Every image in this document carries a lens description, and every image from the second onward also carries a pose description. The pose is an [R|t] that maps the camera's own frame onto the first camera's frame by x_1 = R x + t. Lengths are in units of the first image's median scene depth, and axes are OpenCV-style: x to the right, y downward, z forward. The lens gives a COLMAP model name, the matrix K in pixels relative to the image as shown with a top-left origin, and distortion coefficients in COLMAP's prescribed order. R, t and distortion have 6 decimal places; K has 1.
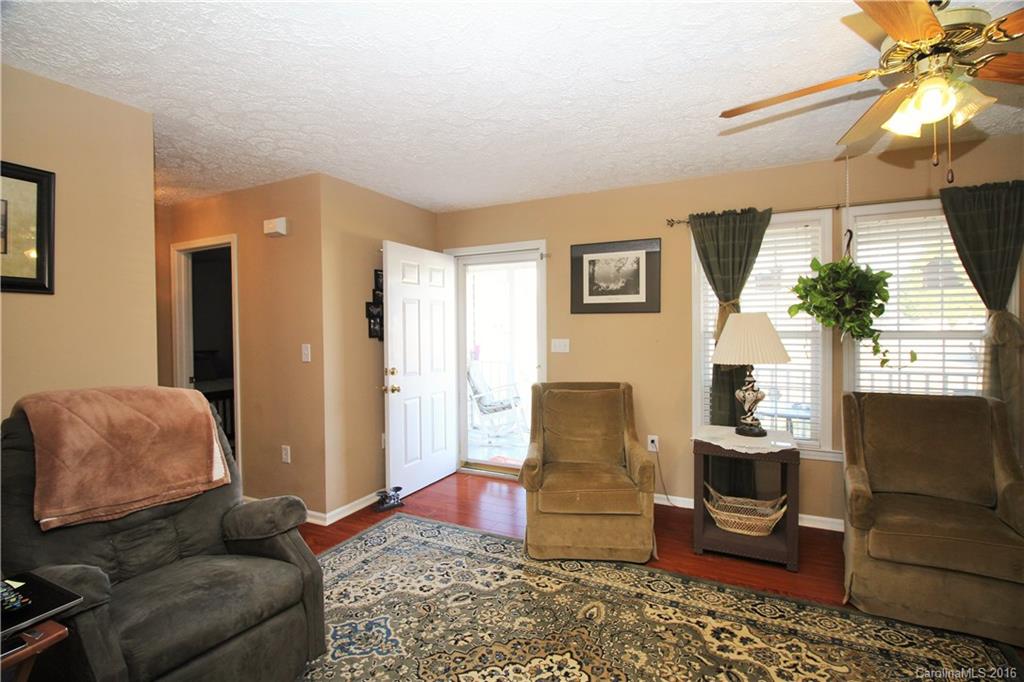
lens RADIAL K [[479.1, 0, 509.3], [0, 479.1, 336.2], [0, 0, 1]] dist [-0.002075, -0.011949]
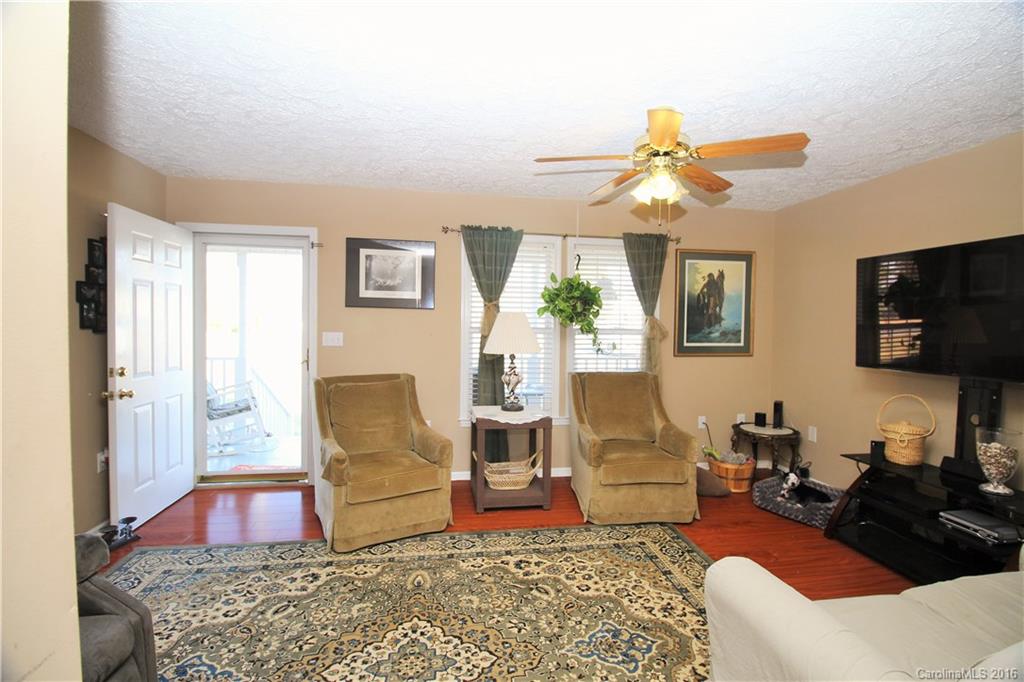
lens RADIAL K [[479.1, 0, 518.0], [0, 479.1, 336.6], [0, 0, 1]] dist [-0.002075, -0.011949]
pose [[0.805309, 0.003199, 0.592847, -0.242573], [-0.010840, 0.999898, 0.009328, 0.002099], [-0.592757, -0.013938, 0.805261, -0.013109]]
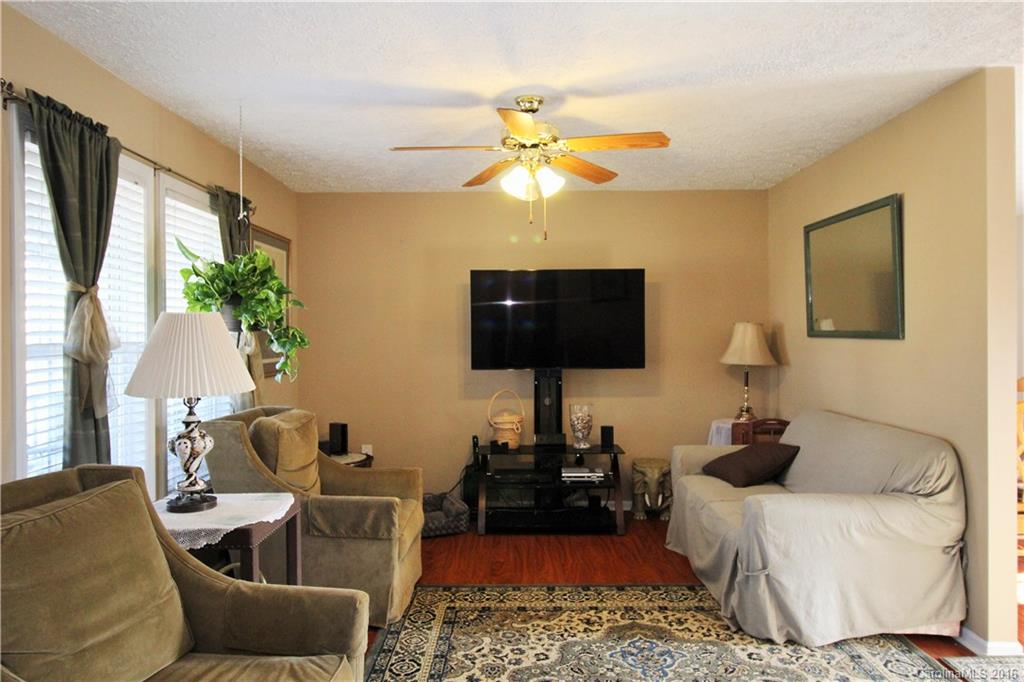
lens RADIAL K [[694.8, 0, 508.2], [0, 694.8, 334.6], [0, 0, 1]] dist [0.001930, 0.000636]
pose [[-0.455827, 0.008699, 0.890026, -0.526032], [0.024145, 0.999705, 0.002595, -0.013308], [-0.889741, 0.022672, -0.455903, 1.122881]]
